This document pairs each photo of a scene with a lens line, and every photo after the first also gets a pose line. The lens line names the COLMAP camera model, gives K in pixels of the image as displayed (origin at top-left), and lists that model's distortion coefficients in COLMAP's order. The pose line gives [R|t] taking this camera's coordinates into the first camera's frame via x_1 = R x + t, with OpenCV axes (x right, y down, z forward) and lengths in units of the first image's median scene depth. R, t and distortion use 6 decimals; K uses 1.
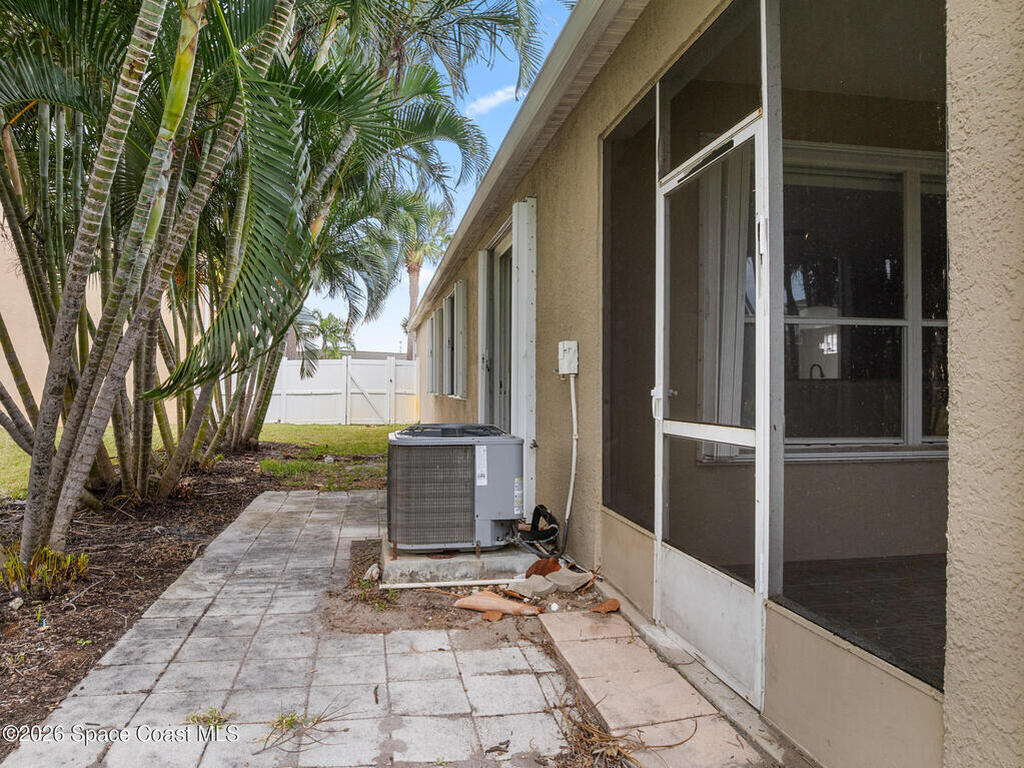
lens RADIAL K [[750.4, 0, 512.5], [0, 750.4, 388.3], [0, 0, 1]] dist [-0.001683, -0.001925]
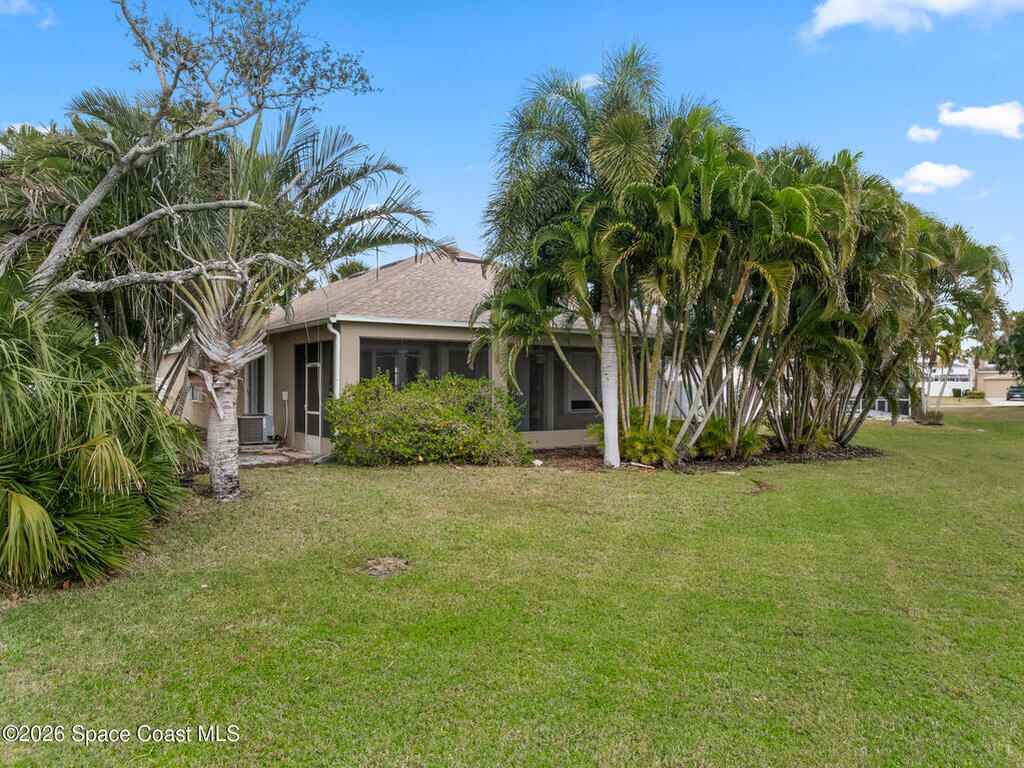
lens RADIAL K [[750.4, 0, 512.5], [0, 750.4, 388.3], [0, 0, 1]] dist [-0.001683, -0.001925]
pose [[0.911064, -0.001205, 0.412262, -0.513869], [-0.001121, 0.999985, 0.005398, -0.114964], [-0.412262, -0.005380, 0.911049, -3.444142]]
